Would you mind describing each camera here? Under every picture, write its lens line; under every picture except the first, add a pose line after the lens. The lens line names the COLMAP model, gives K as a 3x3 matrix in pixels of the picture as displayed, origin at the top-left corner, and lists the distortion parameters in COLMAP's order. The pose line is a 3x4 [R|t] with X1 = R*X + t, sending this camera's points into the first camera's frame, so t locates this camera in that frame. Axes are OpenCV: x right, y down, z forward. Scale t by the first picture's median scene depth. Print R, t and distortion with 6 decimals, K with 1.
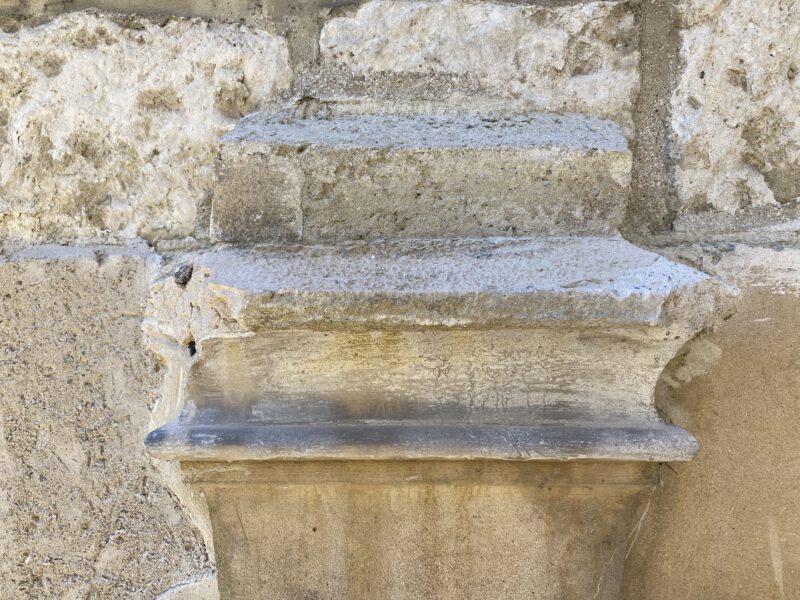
lens RADIAL K [[608.2, 0, 401.2], [0, 608.2, 301.9], [0, 0, 1]] dist [0.001390, -0.001246]
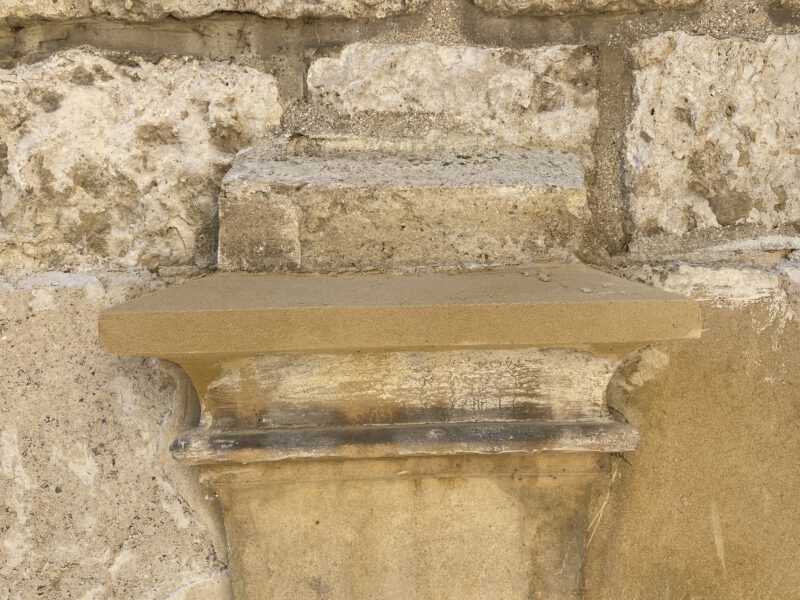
lens RADIAL K [[814.5, 0, 398.5], [0, 814.5, 299.6], [0, 0, 1]] dist [0.027030, 0.000000]
pose [[0.998698, -0.019047, 0.047313, -0.050621], [0.019108, 0.999817, -0.000844, -0.036215], [-0.047289, 0.001747, 0.998880, -0.489975]]
